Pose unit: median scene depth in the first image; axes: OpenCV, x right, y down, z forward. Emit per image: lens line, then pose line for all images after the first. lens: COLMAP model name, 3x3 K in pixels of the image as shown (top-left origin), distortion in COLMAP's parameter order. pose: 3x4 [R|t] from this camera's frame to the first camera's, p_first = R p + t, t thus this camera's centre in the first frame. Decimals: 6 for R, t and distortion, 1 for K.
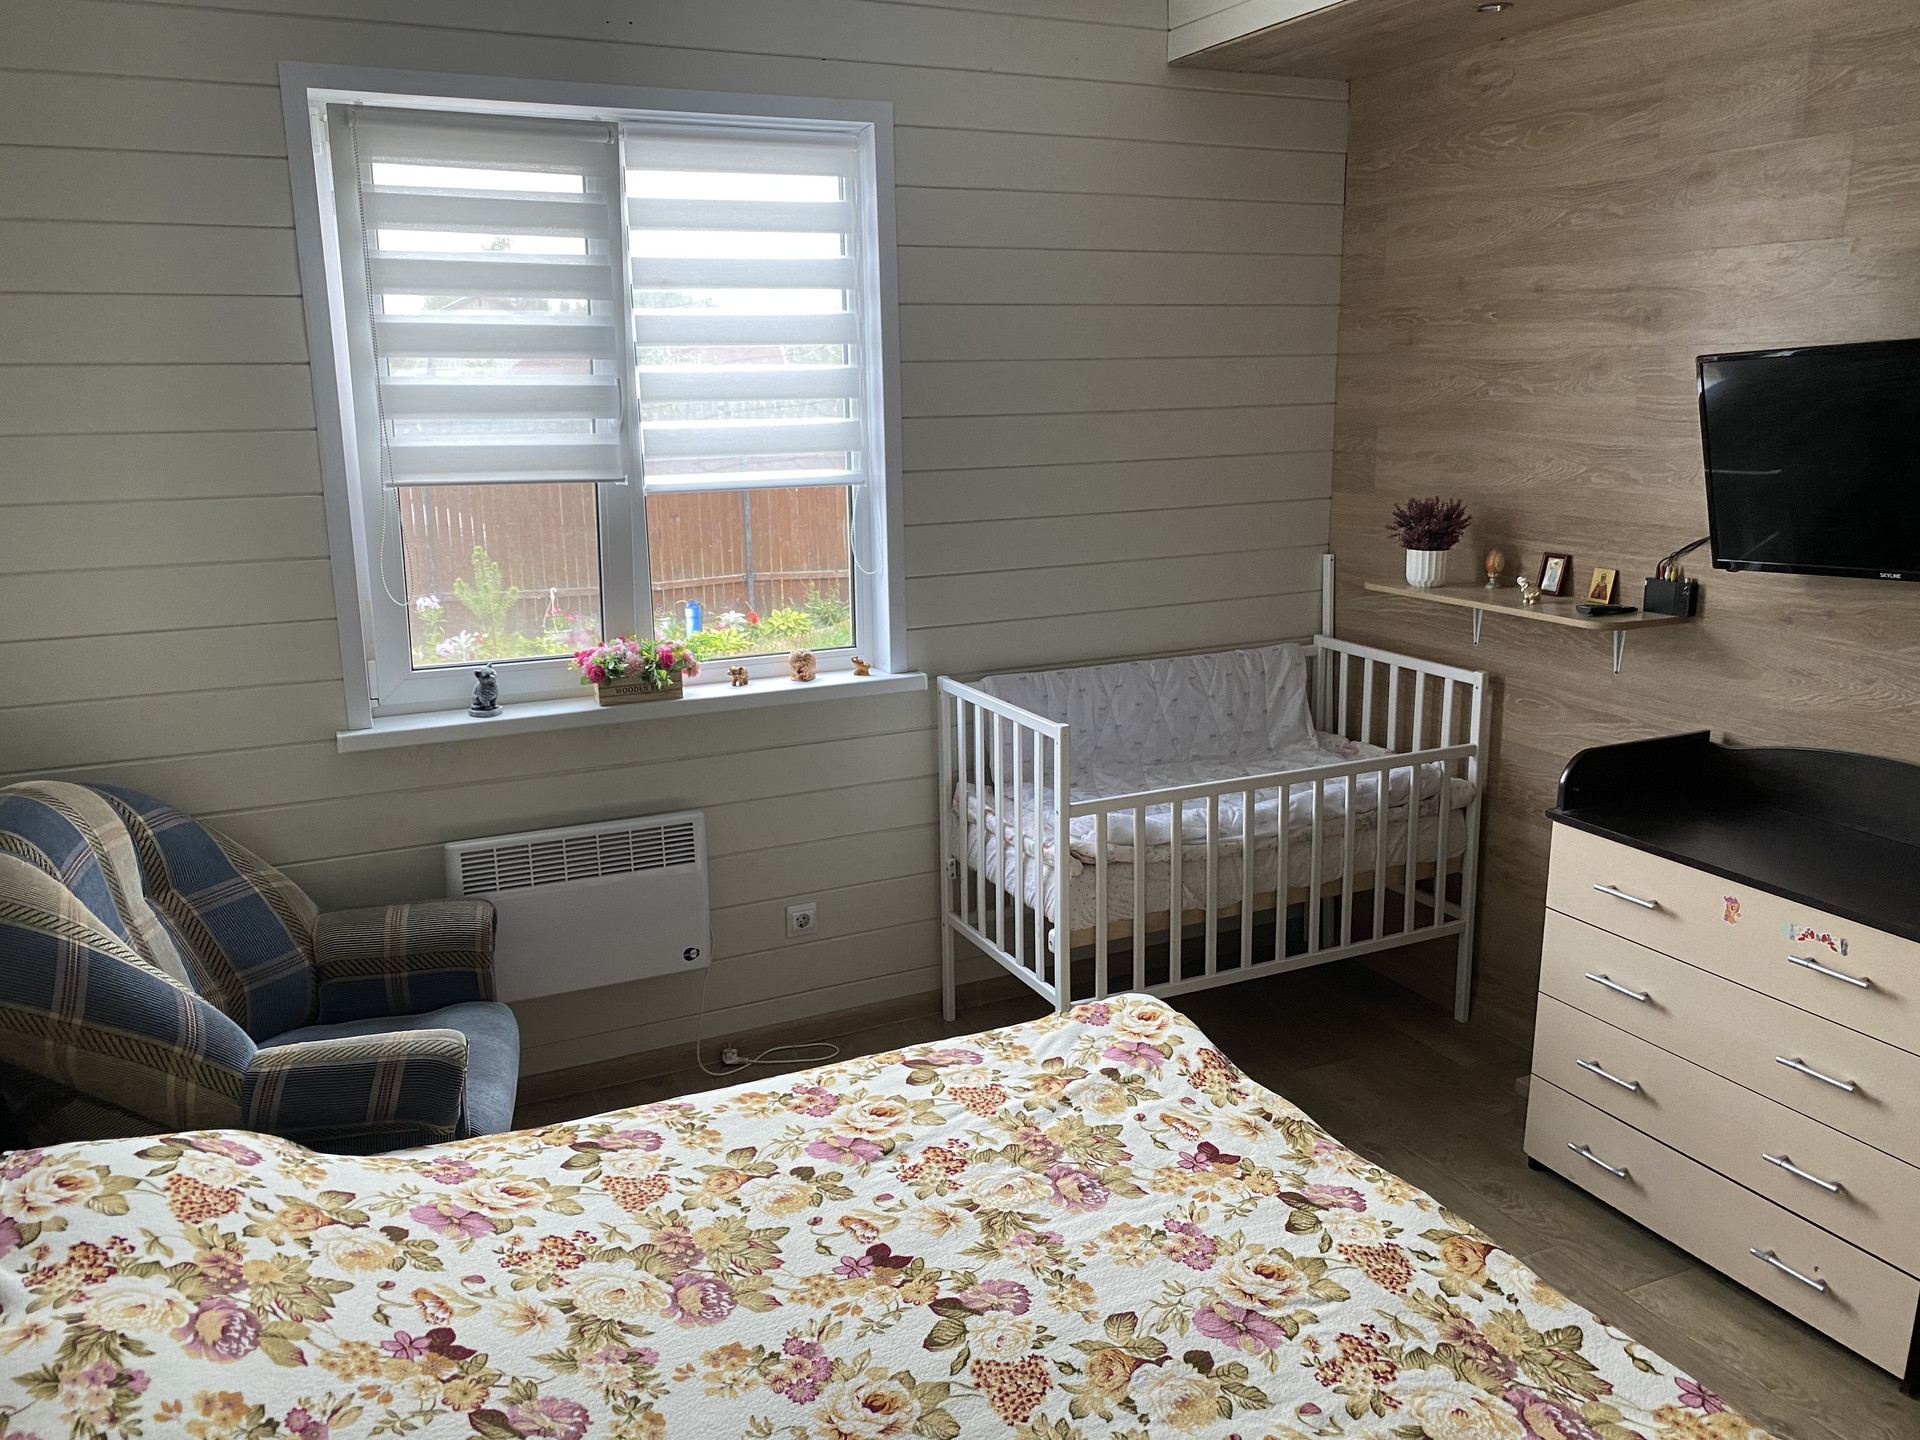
lens RADIAL K [[1459.3, 0, 954.9], [0, 1459.3, 717.6], [0, 0, 1]] dist [0.029494, -0.046444]
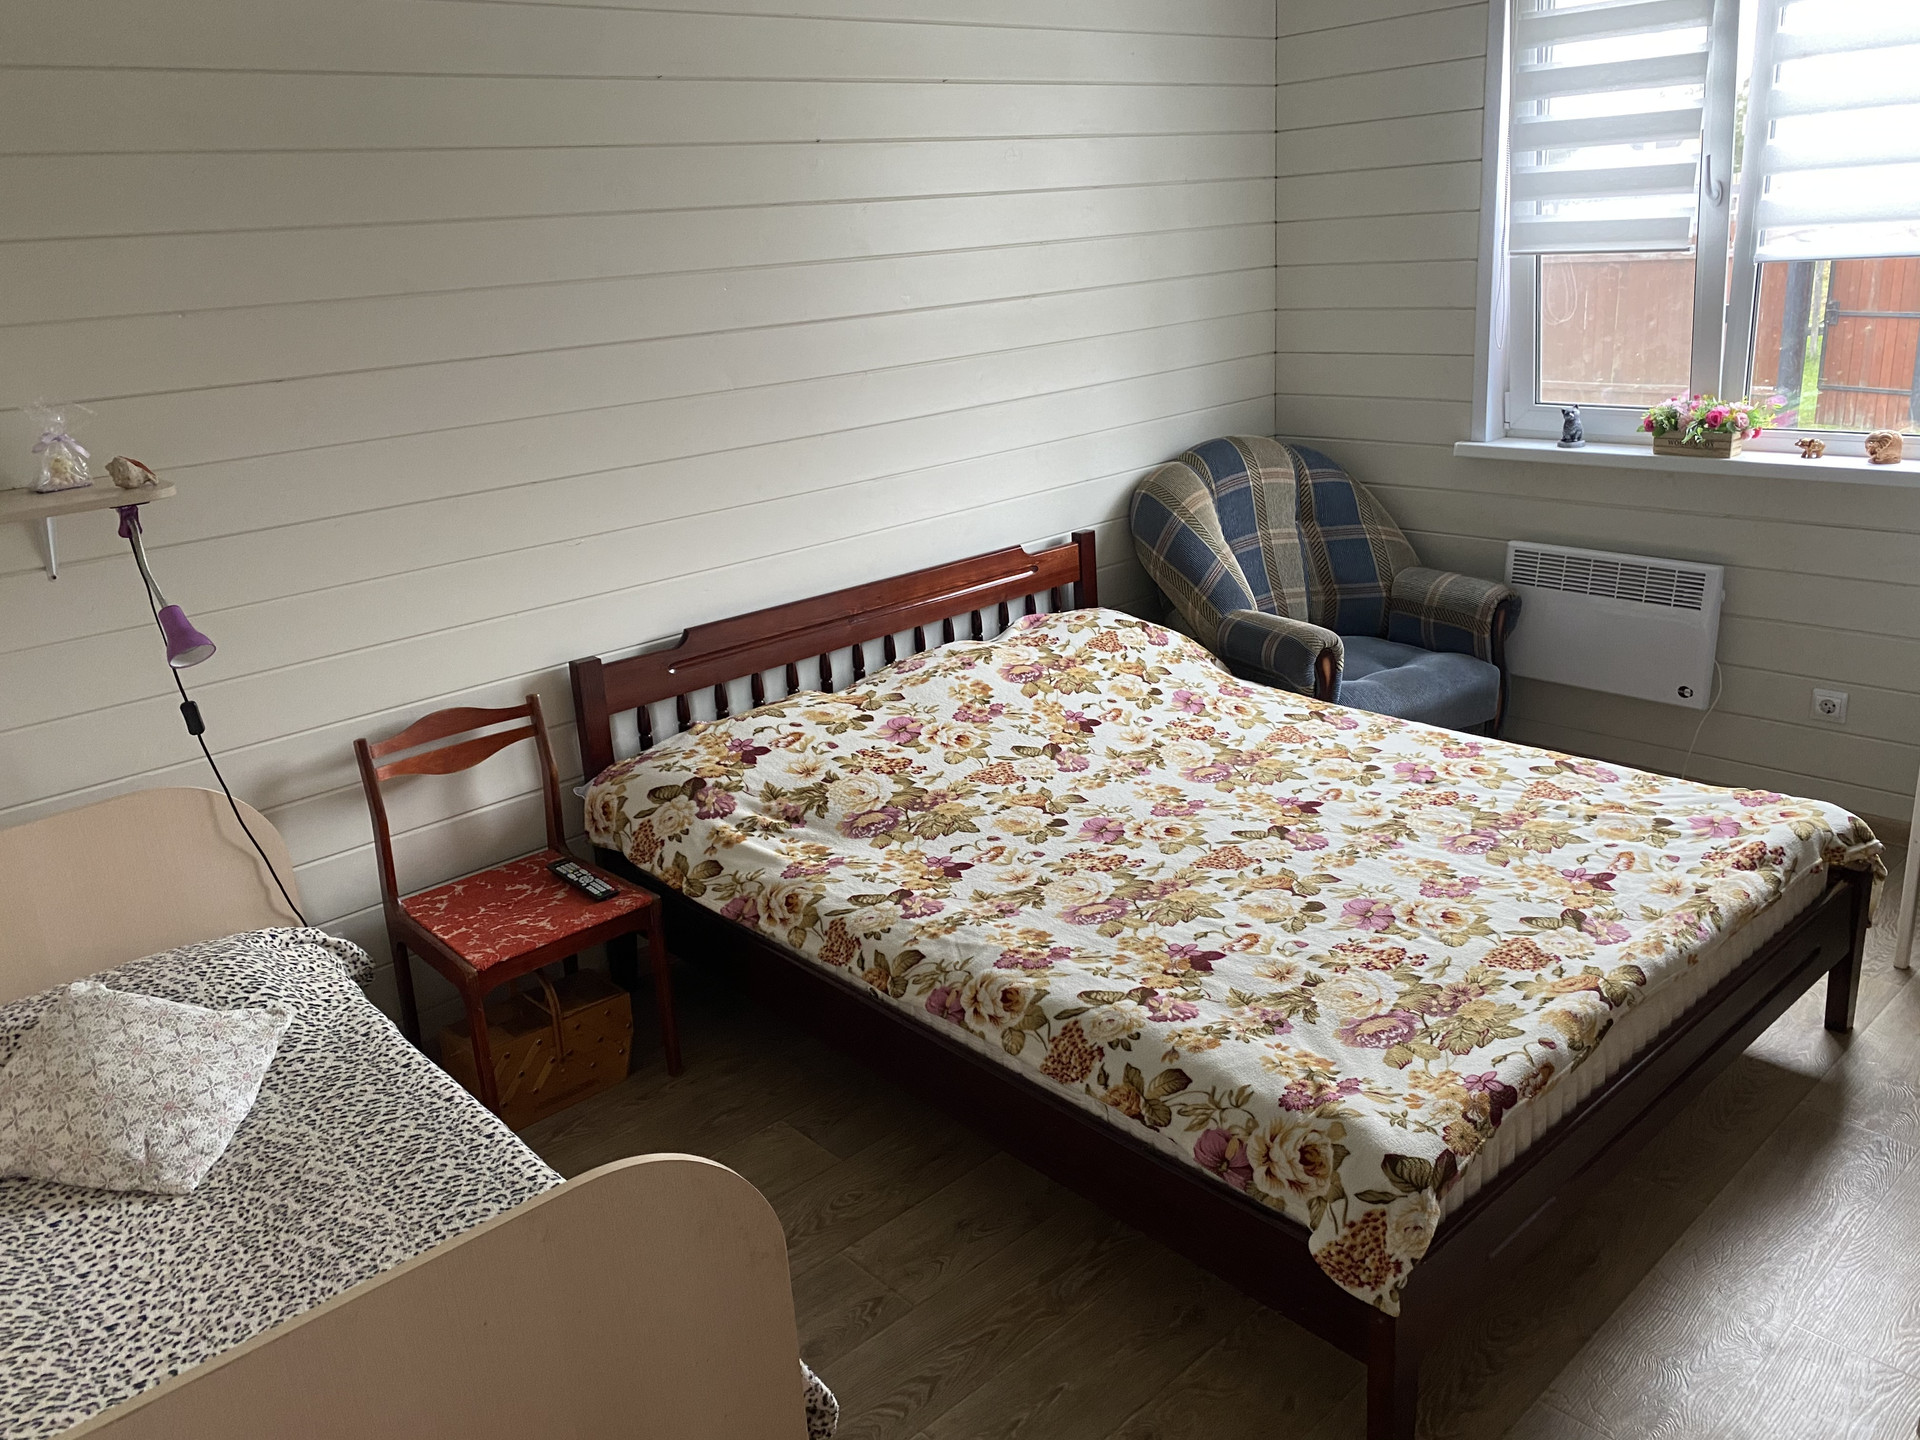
lens RADIAL K [[1459.3, 0, 944.6], [0, 1459.3, 721.5], [0, 0, 1]] dist [0.029494, -0.046444]
pose [[0.297479, 0.295594, -0.907816, 0.983025], [-0.155777, 0.953149, 0.259308, -0.026725], [0.941934, 0.064278, 0.329589, 0.153924]]
